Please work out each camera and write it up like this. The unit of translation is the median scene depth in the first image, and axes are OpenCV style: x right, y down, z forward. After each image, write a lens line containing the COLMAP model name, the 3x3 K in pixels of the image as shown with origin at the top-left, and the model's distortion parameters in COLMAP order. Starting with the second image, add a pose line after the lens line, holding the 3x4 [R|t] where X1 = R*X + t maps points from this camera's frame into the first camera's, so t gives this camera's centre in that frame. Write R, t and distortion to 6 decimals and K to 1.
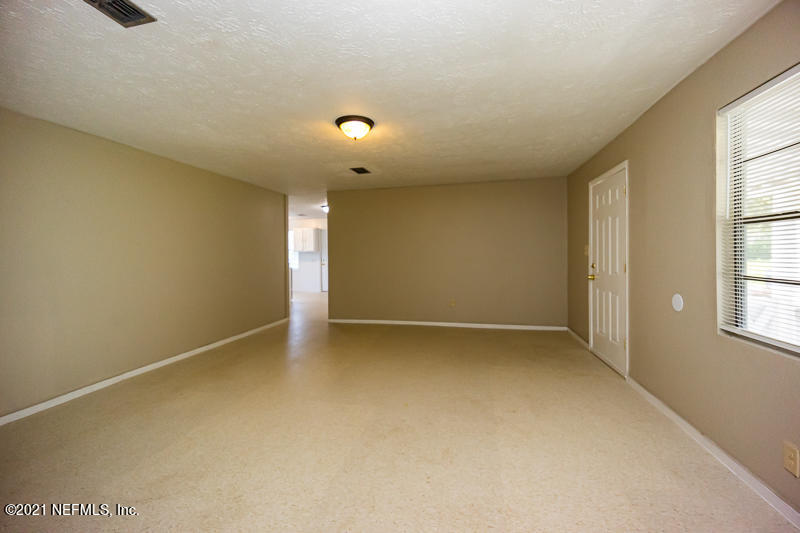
lens RADIAL K [[331.2, 0, 400.0], [0, 331.2, 266.5], [0, 0, 1]] dist [-0.000511, -0.000013]
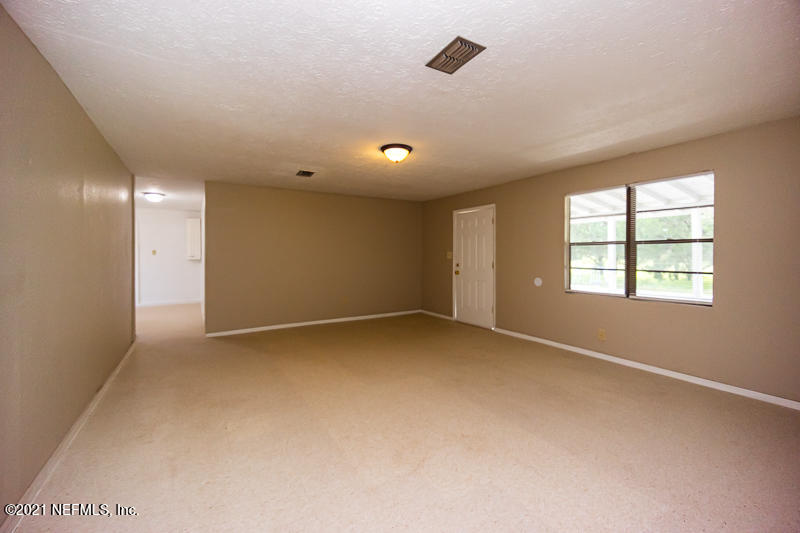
lens RADIAL K [[331.2, 0, 400.0], [0, 331.2, 266.5], [0, 0, 1]] dist [-0.000511, -0.000013]
pose [[0.710167, -0.010669, 0.703952, -0.899336], [0.017691, 0.999840, -0.002693, 0.004735], [-0.703811, 0.014366, 0.710242, 0.114253]]
